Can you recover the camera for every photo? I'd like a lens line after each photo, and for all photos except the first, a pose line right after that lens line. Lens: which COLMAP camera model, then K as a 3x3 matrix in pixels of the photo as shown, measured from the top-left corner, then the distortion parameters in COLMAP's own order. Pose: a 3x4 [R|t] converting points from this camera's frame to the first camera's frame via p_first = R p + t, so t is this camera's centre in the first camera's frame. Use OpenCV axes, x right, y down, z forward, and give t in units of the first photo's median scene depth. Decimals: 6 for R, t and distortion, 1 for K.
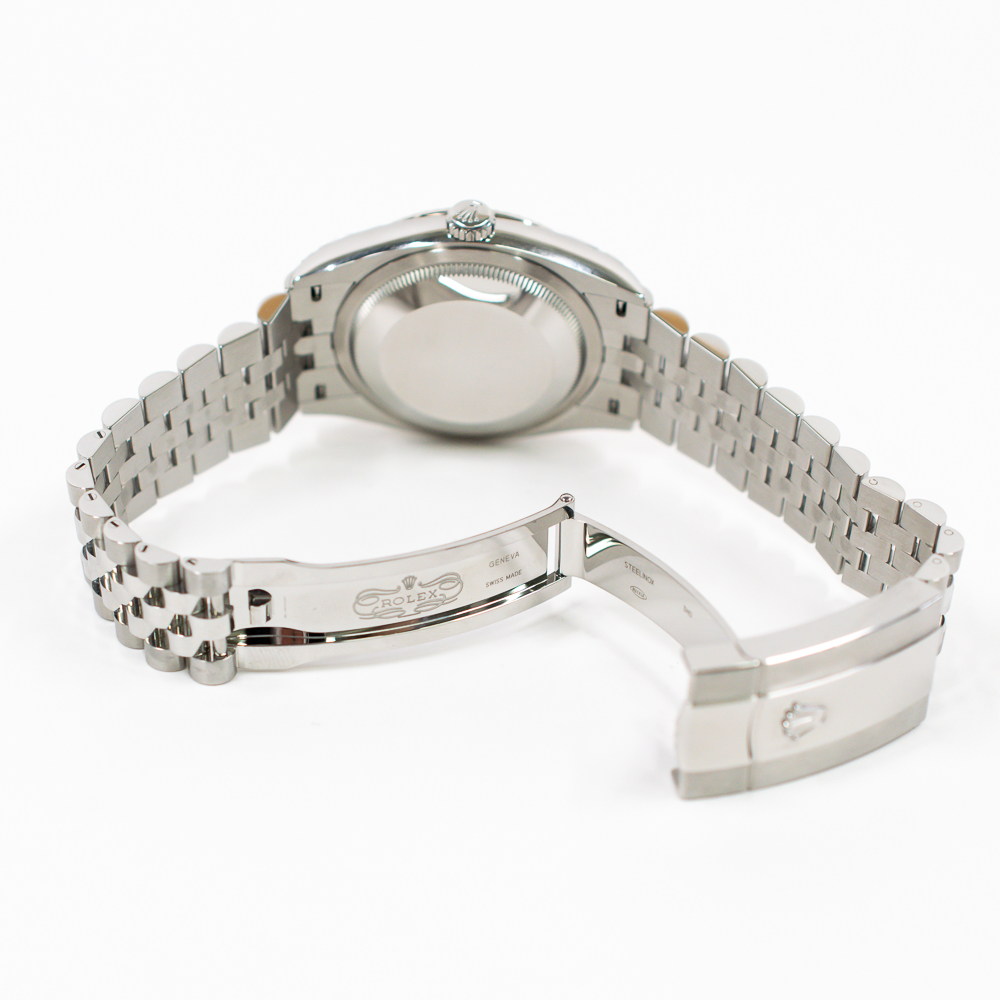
lens RADIAL K [[3243.8, 0, 496.1], [0, 3243.8, 500.6], [0, 0, 1]] dist [1.343320, 0.000000]
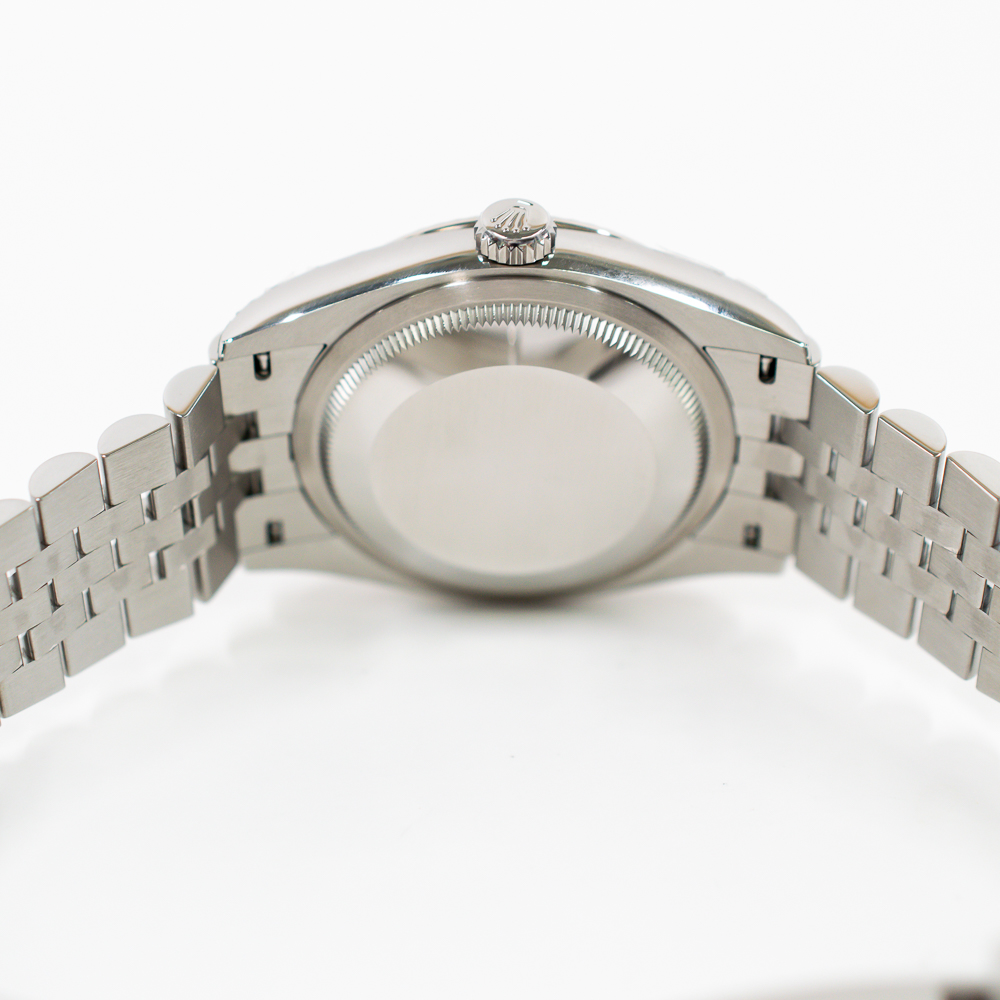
lens RADIAL K [[3243.8, 0, 505.8], [0, 3243.8, 509.4], [0, 0, 1]] dist [1.343320, 0.000000]
pose [[0.999264, -0.035213, 0.015212, -0.019805], [0.036211, 0.996805, -0.071201, 0.008147], [-0.012656, 0.071699, 0.997346, 0.391412]]
